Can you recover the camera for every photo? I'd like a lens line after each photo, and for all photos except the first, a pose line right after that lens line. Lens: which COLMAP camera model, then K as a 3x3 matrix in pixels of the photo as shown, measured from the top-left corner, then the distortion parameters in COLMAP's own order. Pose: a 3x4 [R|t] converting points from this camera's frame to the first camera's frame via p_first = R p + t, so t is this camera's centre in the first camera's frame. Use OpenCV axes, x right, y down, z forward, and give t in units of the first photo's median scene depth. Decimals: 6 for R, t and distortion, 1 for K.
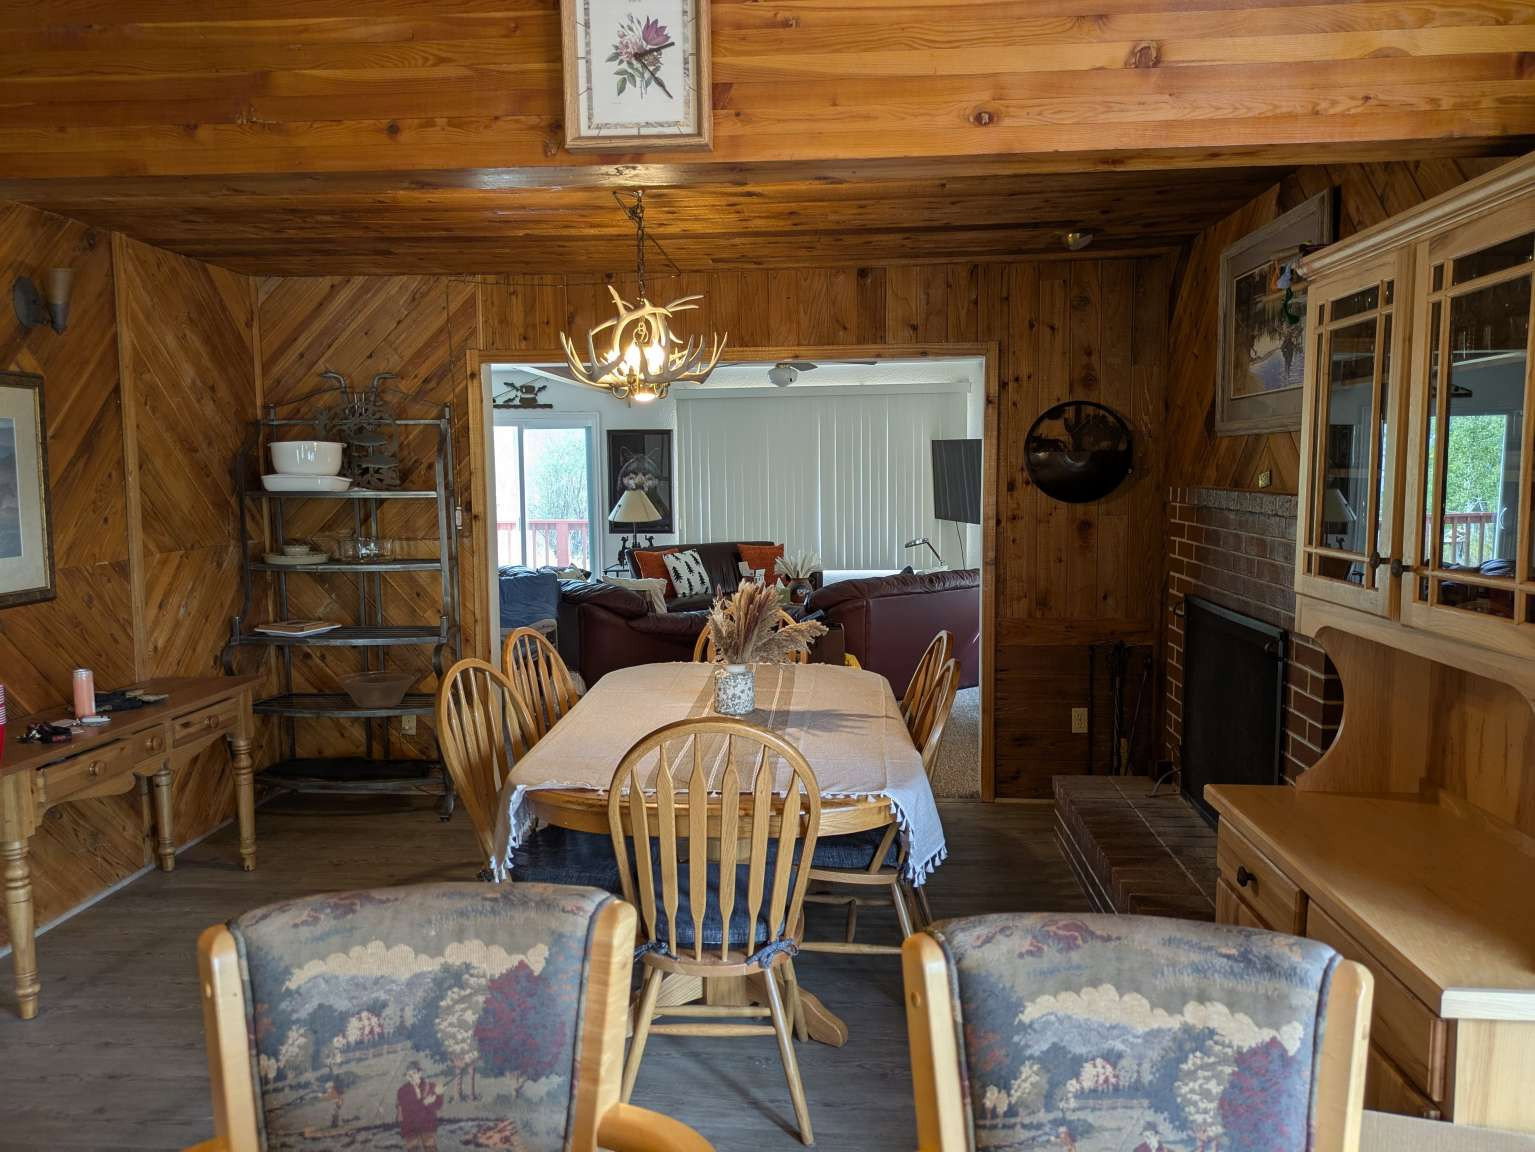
lens RADIAL K [[1141.6, 0, 764.9], [0, 1141.6, 587.4], [0, 0, 1]] dist [0.040541, -0.037089]
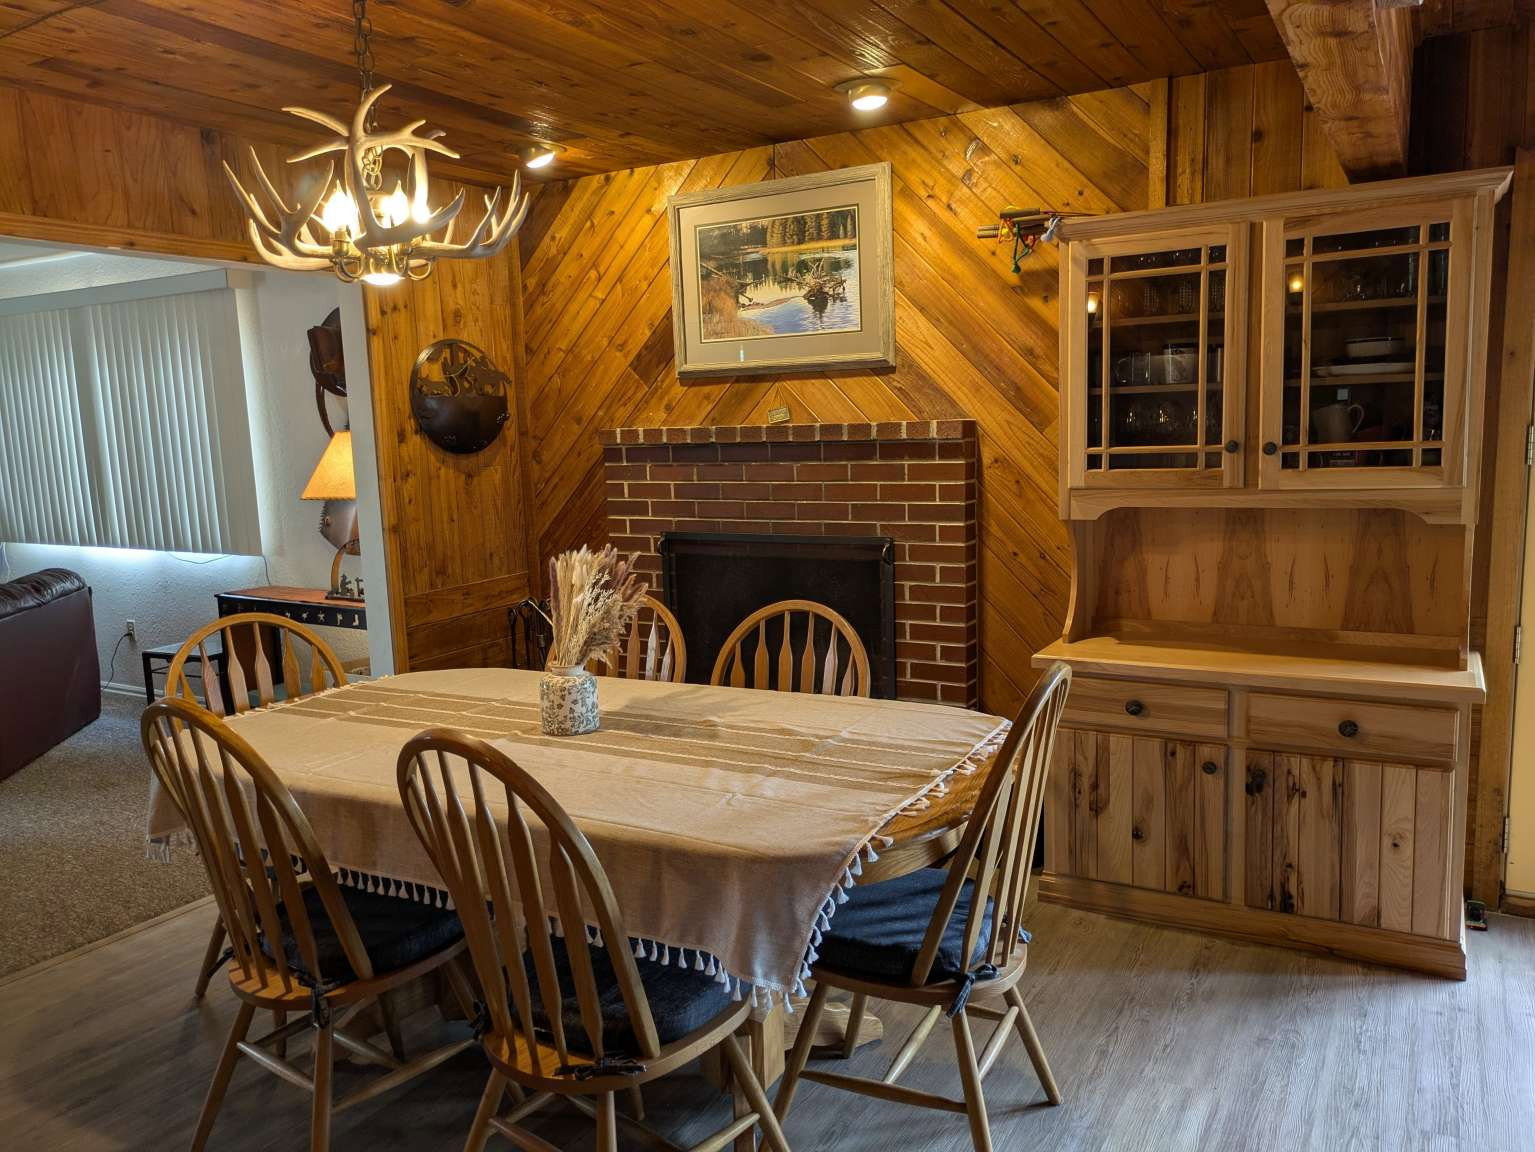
lens RADIAL K [[1141.6, 0, 765.5], [0, 1141.6, 583.4], [0, 0, 1]] dist [0.040541, -0.037089]
pose [[0.429688, -0.131887, 0.893294, -0.524349], [0.123522, 0.988562, 0.086536, -0.026617], [-0.894489, 0.073158, 0.441064, 0.480674]]
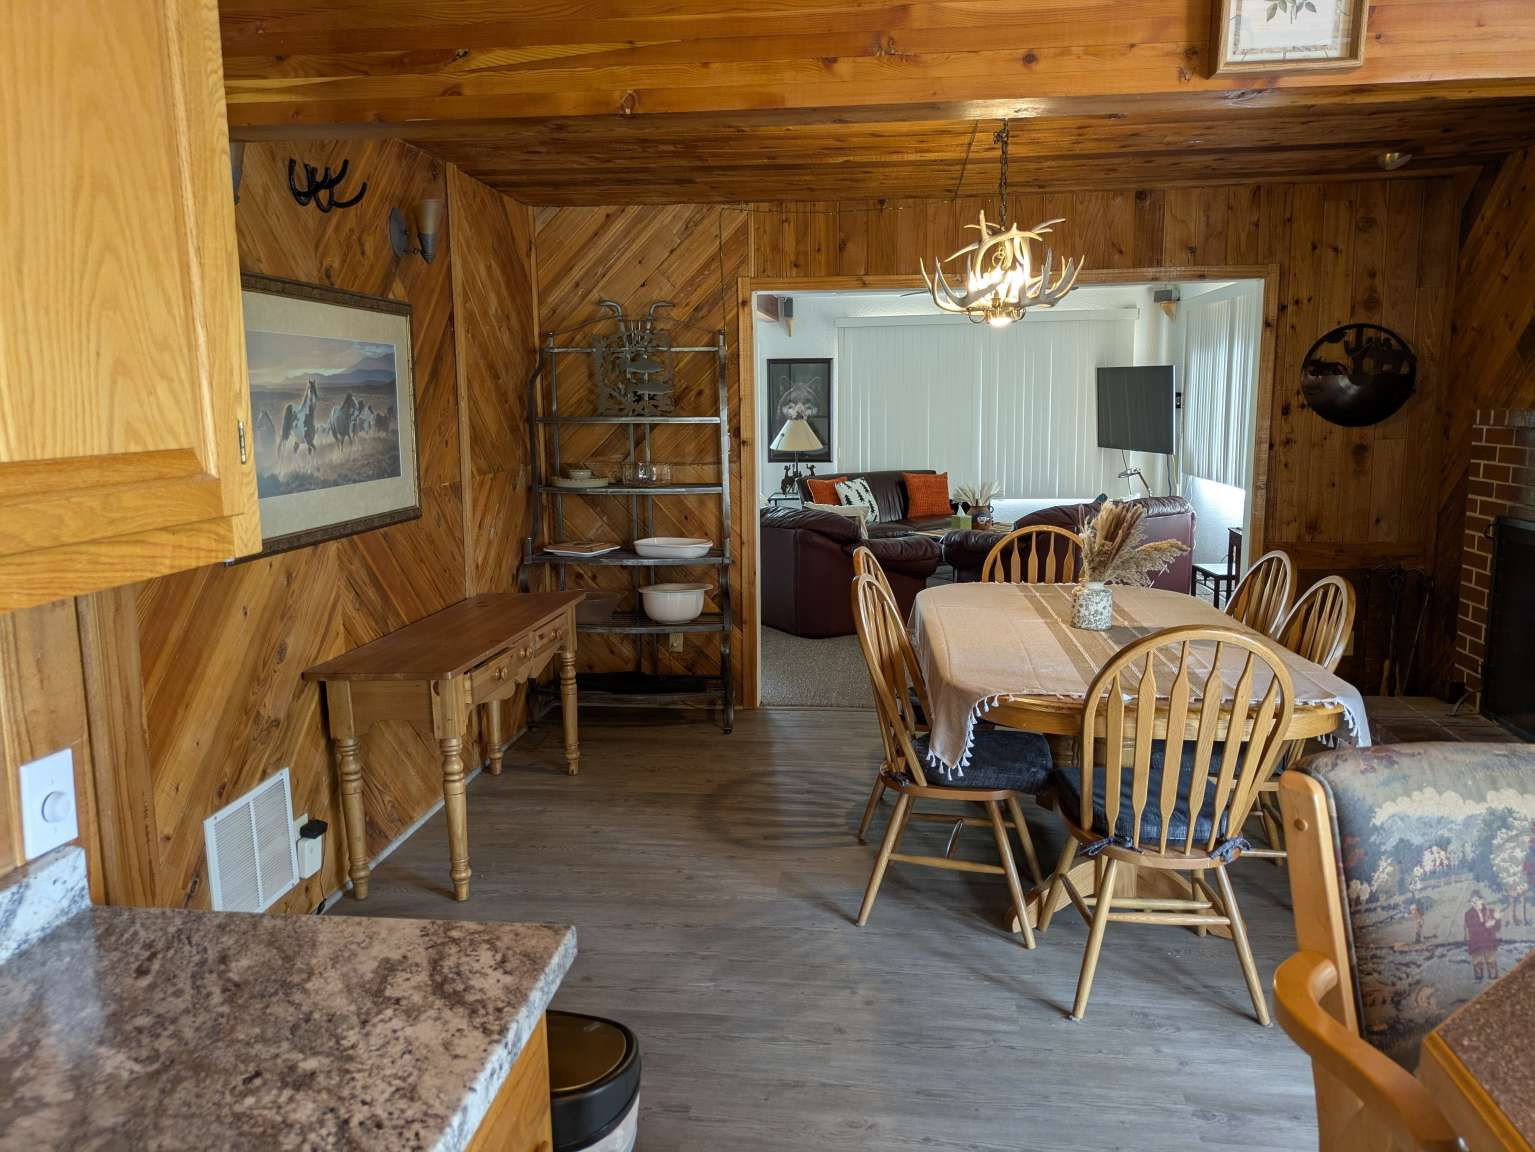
lens RADIAL K [[1141.6, 0, 765.2], [0, 1141.6, 580.7], [0, 0, 1]] dist [0.040541, -0.037089]
pose [[0.999092, 0.005572, -0.042246, -0.238007], [-0.003351, 0.998617, 0.052467, 0.011293], [0.042480, -0.052278, 0.997729, -0.039745]]
